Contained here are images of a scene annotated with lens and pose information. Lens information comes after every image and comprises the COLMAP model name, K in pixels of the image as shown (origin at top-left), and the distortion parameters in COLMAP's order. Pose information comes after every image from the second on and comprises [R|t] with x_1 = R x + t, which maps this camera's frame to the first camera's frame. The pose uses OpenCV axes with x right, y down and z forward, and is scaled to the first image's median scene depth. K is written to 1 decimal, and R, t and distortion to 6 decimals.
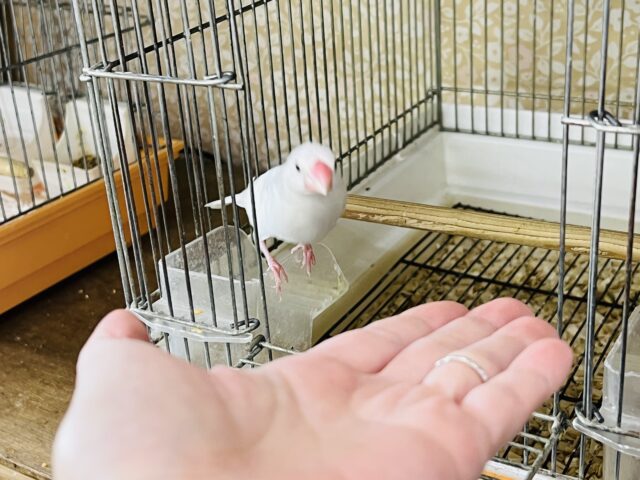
lens RADIAL K [[968.2, 0, 320.0], [0, 968.2, 240.0], [0, 0, 1]] dist [0.119199, 0.022046]
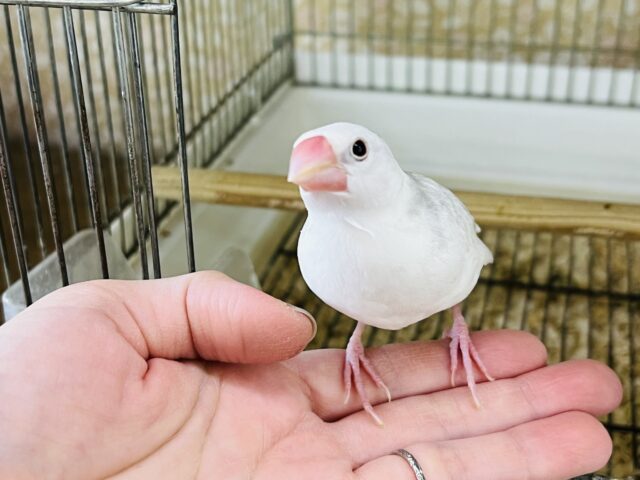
lens RADIAL K [[968.2, 0, 320.0], [0, 968.2, 240.0], [0, 0, 1]] dist [0.119199, 0.022046]
pose [[0.958811, -0.076729, 0.273484, -0.089957], [0.066221, 0.996675, 0.047466, -0.020941], [-0.276217, -0.027401, 0.960705, 0.211884]]
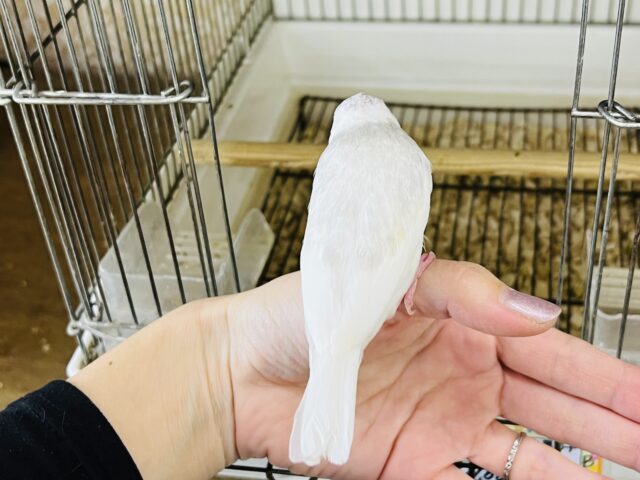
lens RADIAL K [[968.2, 0, 320.0], [0, 968.2, 240.0], [0, 0, 1]] dist [0.119199, 0.022046]
pose [[0.943251, -0.204506, 0.261637, -0.132919], [0.144907, 0.962385, 0.229821, -0.121346], [-0.298795, -0.178866, 0.937405, 0.043549]]
